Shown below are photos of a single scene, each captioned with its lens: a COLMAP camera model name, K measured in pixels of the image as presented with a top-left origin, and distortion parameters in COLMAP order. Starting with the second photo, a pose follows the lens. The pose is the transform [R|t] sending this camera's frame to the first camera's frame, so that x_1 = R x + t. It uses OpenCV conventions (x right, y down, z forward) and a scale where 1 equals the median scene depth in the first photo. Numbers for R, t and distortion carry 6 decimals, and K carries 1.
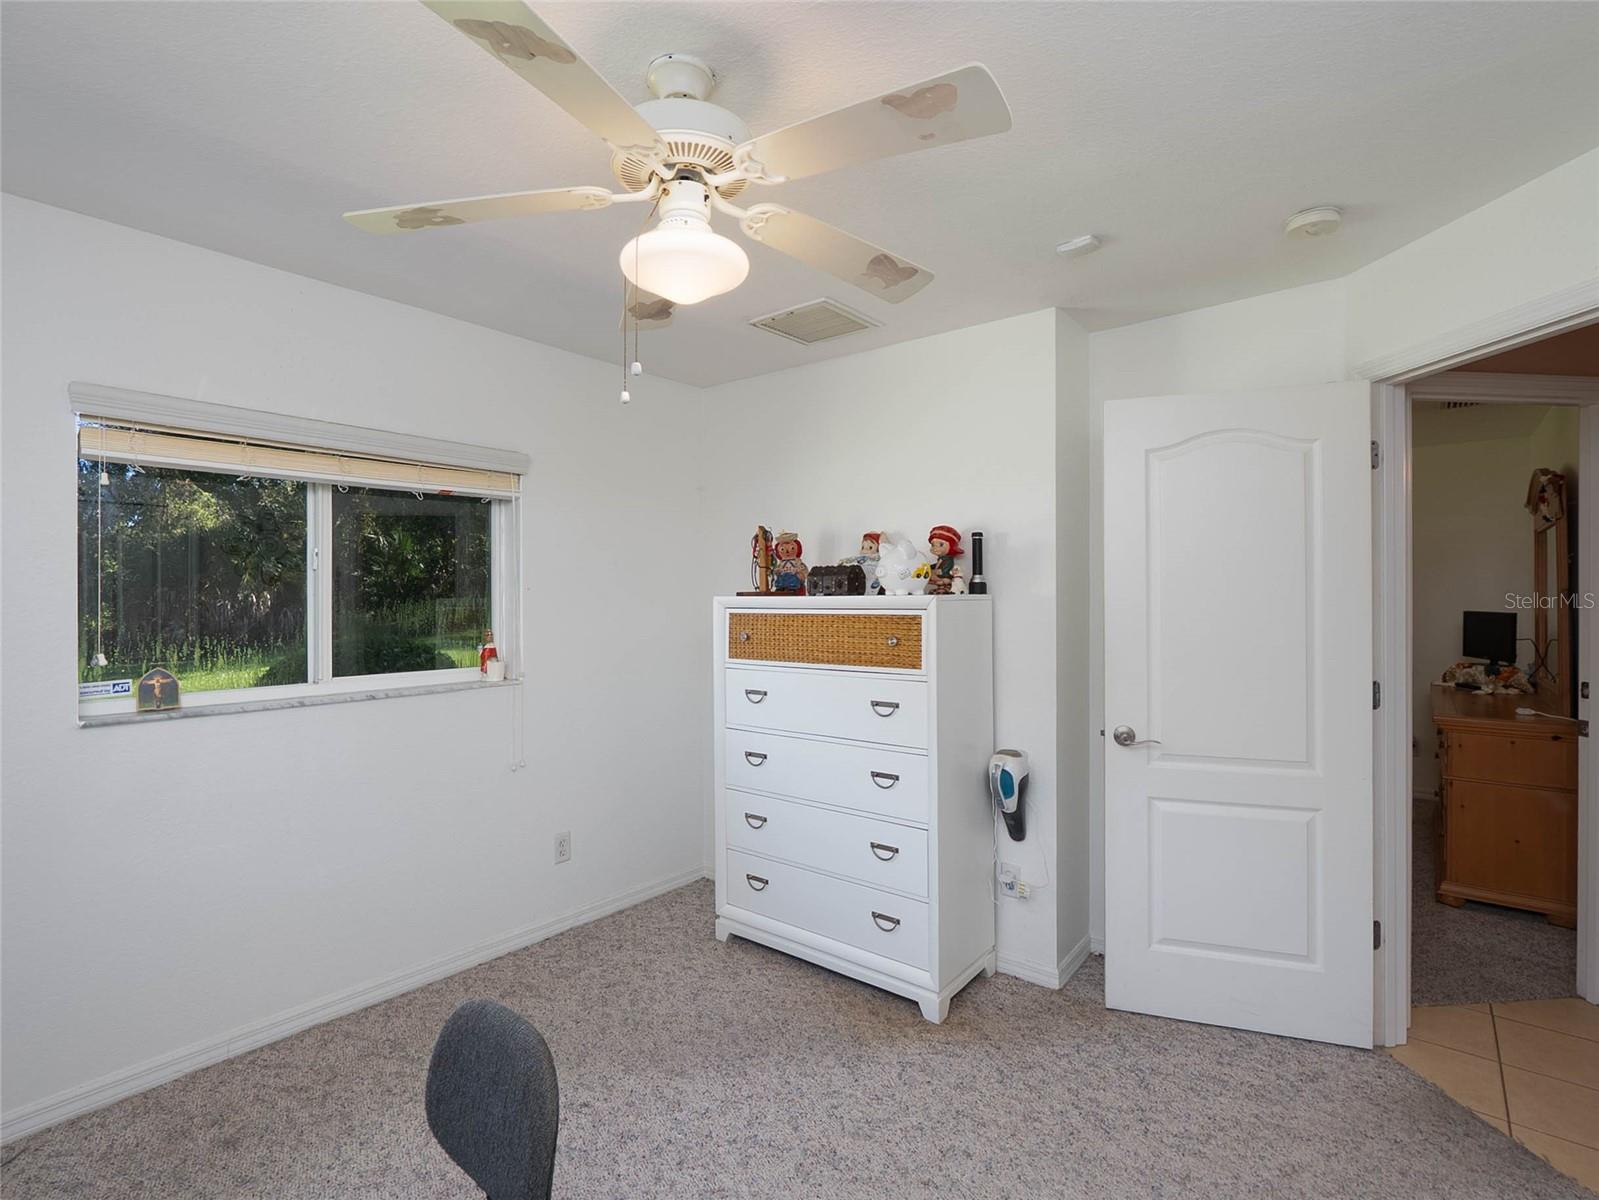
lens RADIAL K [[763.7, 0, 802.2], [0, 763.7, 608.0], [0, 0, 1]] dist [-0.001636, -0.000595]
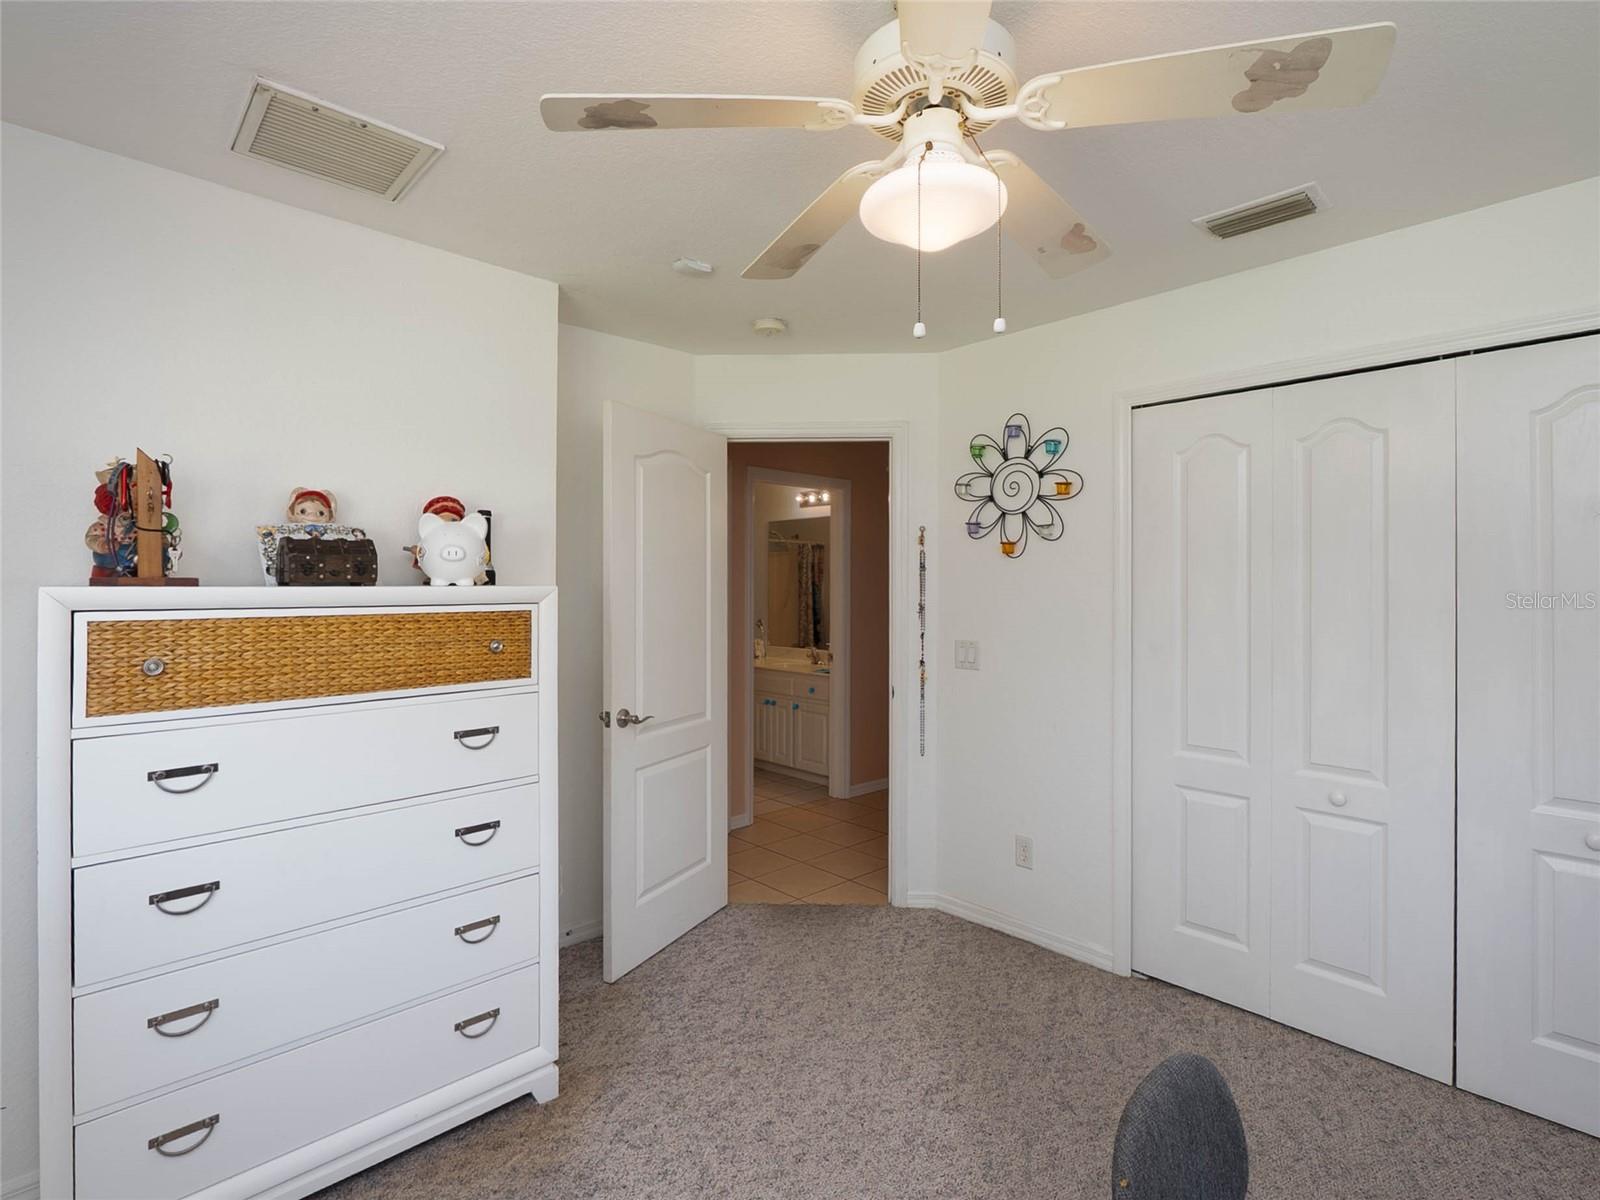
lens RADIAL K [[771.8, 0, 800.3], [0, 771.8, 593.1], [0, 0, 1]] dist [-0.003413, -0.001036]
pose [[0.137419, -0.005878, 0.990496, -0.614119], [0.014708, 0.999884, 0.003893, -0.007795], [-0.990404, 0.014033, 0.137490, 0.605153]]
